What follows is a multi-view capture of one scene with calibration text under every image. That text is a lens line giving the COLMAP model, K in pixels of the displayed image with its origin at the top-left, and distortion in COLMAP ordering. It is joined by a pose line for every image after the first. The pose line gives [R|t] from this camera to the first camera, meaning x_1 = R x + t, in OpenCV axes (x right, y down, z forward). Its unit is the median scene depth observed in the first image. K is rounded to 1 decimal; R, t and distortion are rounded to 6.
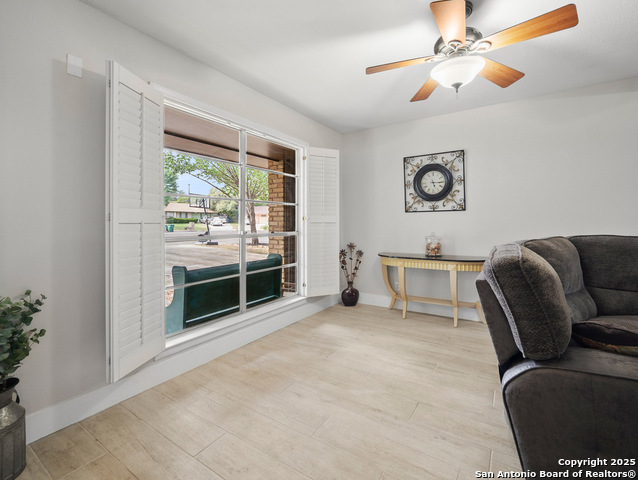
lens RADIAL K [[294.3, 0, 318.4], [0, 294.3, 223.0], [0, 0, 1]] dist [-0.004070, 0.000213]
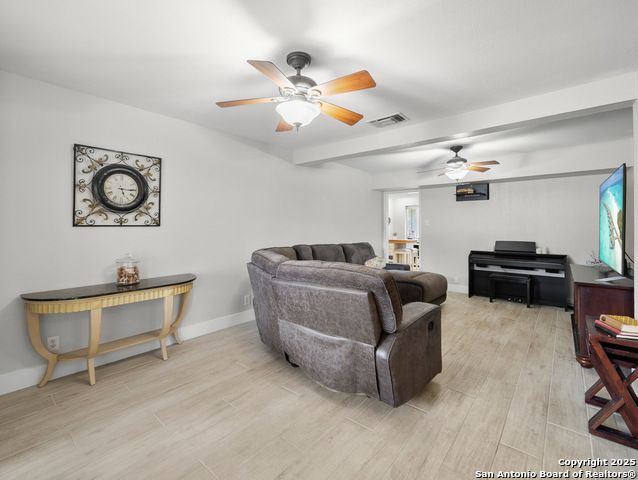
lens RADIAL K [[294.3, 0, 318.4], [0, 294.3, 223.0], [0, 0, 1]] dist [-0.004070, 0.000213]
pose [[0.113816, 0.014982, 0.993389, -0.328745], [-0.007792, 0.999869, -0.014187, -0.042386], [-0.993471, -0.006126, 0.113918, 0.409783]]
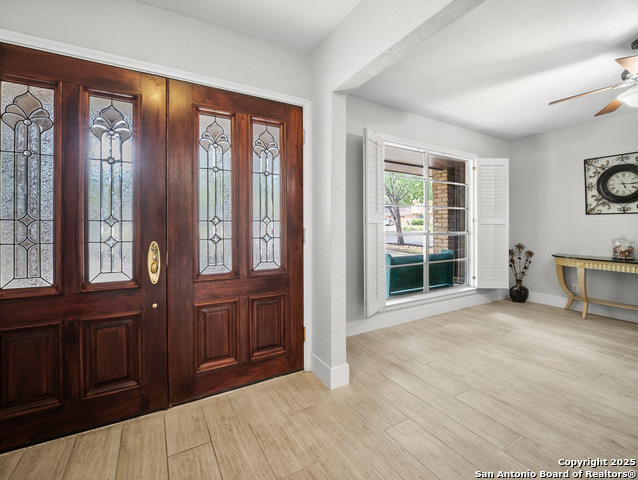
lens RADIAL K [[294.3, 0, 318.4], [0, 294.3, 223.0], [0, 0, 1]] dist [-0.004070, 0.000213]
pose [[0.903284, 0.006458, -0.428995, -0.106654], [-0.007954, 0.999967, -0.001695, 0.001404], [0.428970, 0.004944, 0.903305, -0.314620]]
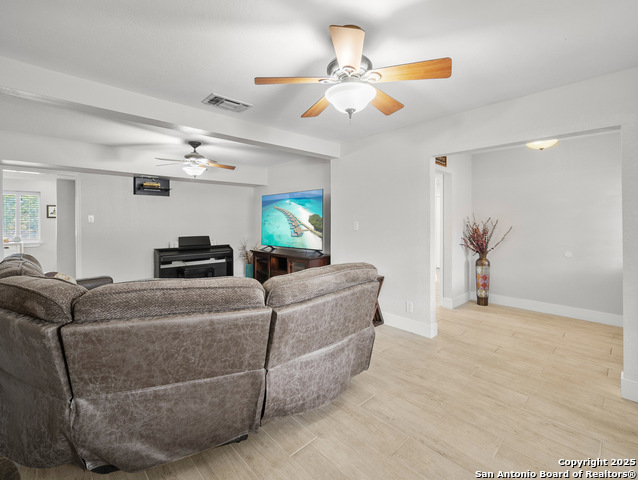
lens RADIAL K [[294.3, 0, 318.4], [0, 294.3, 223.0], [0, 0, 1]] dist [-0.004070, 0.000213]
pose [[-0.976395, 0.003002, 0.215974, 0.195497], [0.003312, 0.999994, 0.001073, -0.052886], [-0.215969, 0.001763, -0.976399, 1.026687]]
